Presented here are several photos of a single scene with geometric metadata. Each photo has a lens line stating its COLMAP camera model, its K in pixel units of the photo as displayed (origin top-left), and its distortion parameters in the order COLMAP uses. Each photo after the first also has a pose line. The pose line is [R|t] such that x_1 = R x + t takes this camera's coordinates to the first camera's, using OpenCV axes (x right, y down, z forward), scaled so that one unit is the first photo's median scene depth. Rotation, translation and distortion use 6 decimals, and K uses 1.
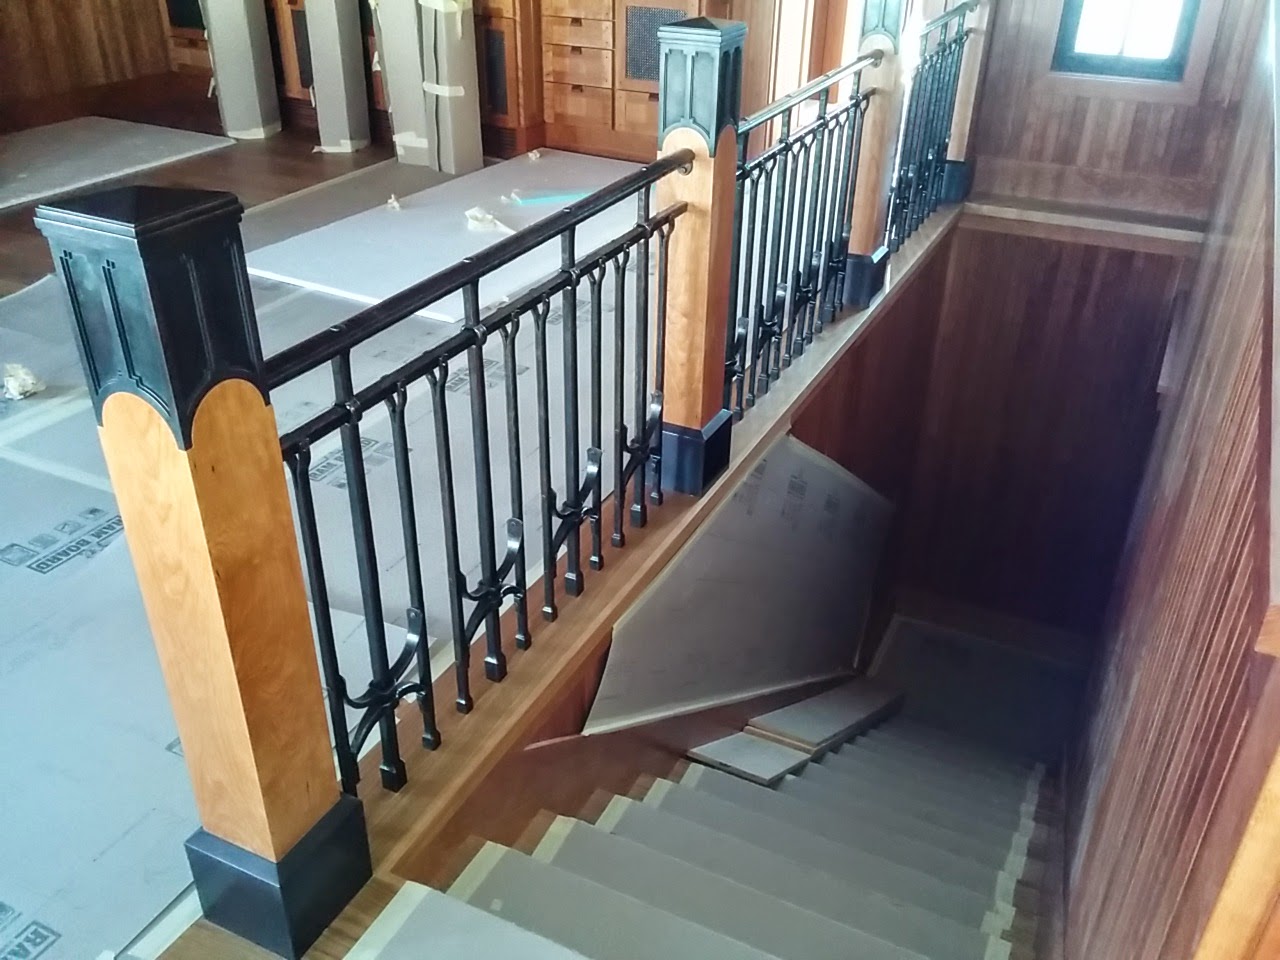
lens RADIAL K [[1115.3, 0, 640.0], [0, 1115.3, 480.0], [0, 0, 1]] dist [0.092894, -0.116020]
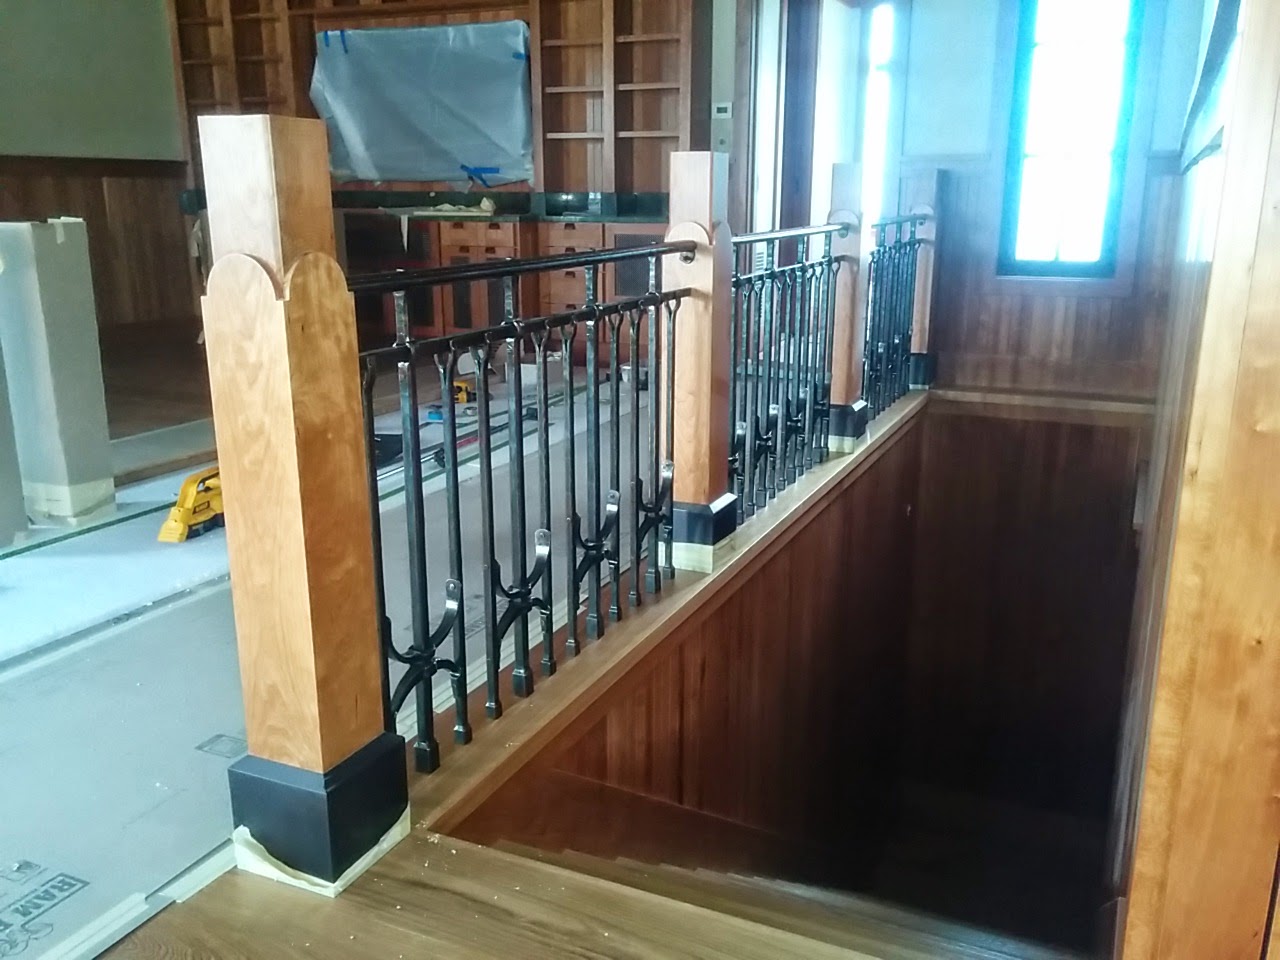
lens RADIAL K [[1115.3, 0, 640.0], [0, 1115.3, 480.0], [0, 0, 1]] dist [0.092894, -0.116020]
pose [[0.999497, -0.020742, 0.023973, -0.032765], [0.026416, 0.963008, -0.268176, 0.197784], [-0.017523, 0.268675, 0.963072, -0.018685]]
